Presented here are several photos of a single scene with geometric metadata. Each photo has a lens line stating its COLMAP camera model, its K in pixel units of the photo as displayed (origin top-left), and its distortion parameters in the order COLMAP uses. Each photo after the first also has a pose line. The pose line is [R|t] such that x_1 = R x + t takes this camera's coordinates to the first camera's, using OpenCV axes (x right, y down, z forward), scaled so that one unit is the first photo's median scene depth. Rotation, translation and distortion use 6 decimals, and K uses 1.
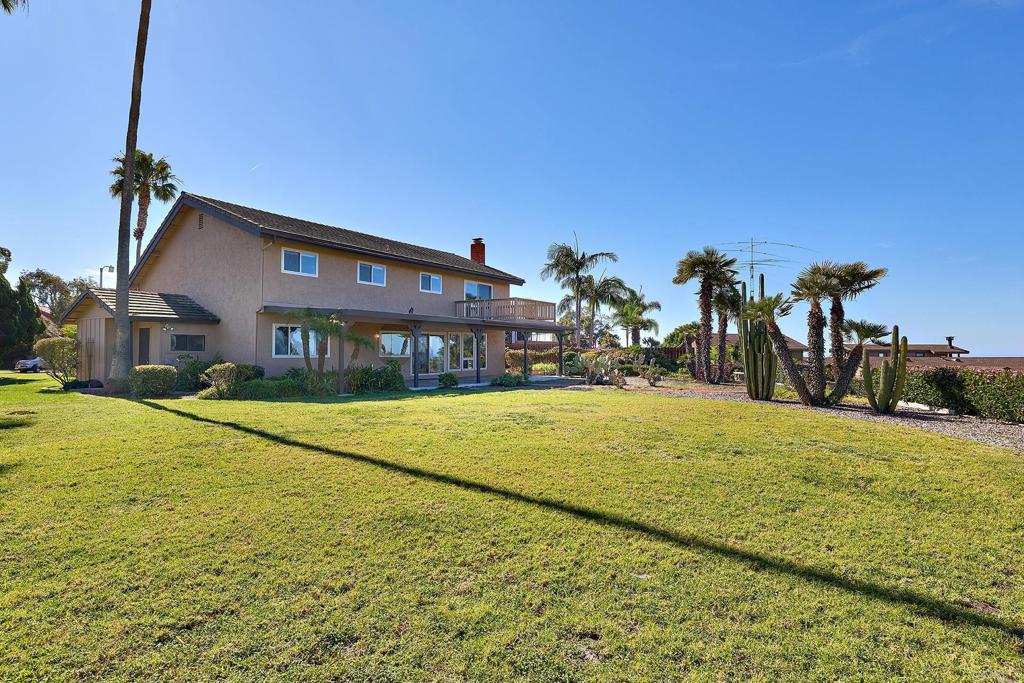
lens RADIAL K [[558.8, 0, 506.9], [0, 558.8, 338.1], [0, 0, 1]] dist [0.000380, -0.002239]
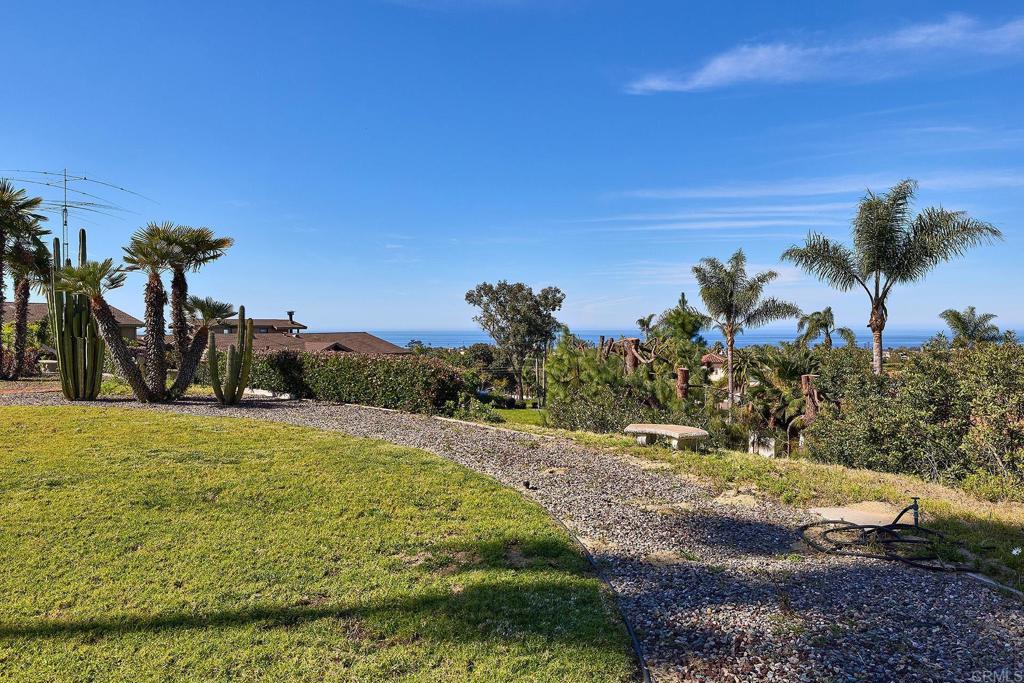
lens RADIAL K [[711.8, 0, 517.5], [0, 711.8, 341.5], [0, 0, 1]] dist [0.002306, -0.002926]
pose [[0.557862, -0.018845, 0.829720, -0.020707], [-0.018277, 0.999221, 0.034983, -0.025503], [-0.829733, -0.034680, 0.557083, -0.022240]]
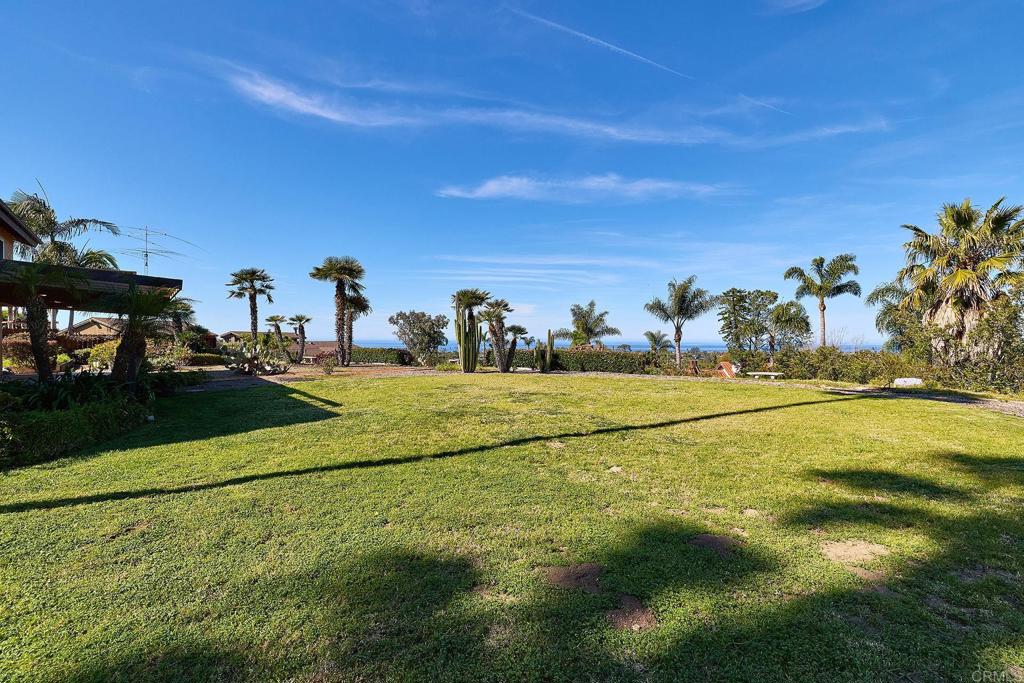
lens RADIAL K [[437.9, 0, 509.6], [0, 437.9, 338.0], [0, 0, 1]] dist [-0.003385, 0.000617]
pose [[0.267133, 0.002331, 0.963657, -1.588421], [-0.029045, 0.999562, 0.005634, 0.006728], [-0.963222, -0.029494, 0.267083, 1.260795]]
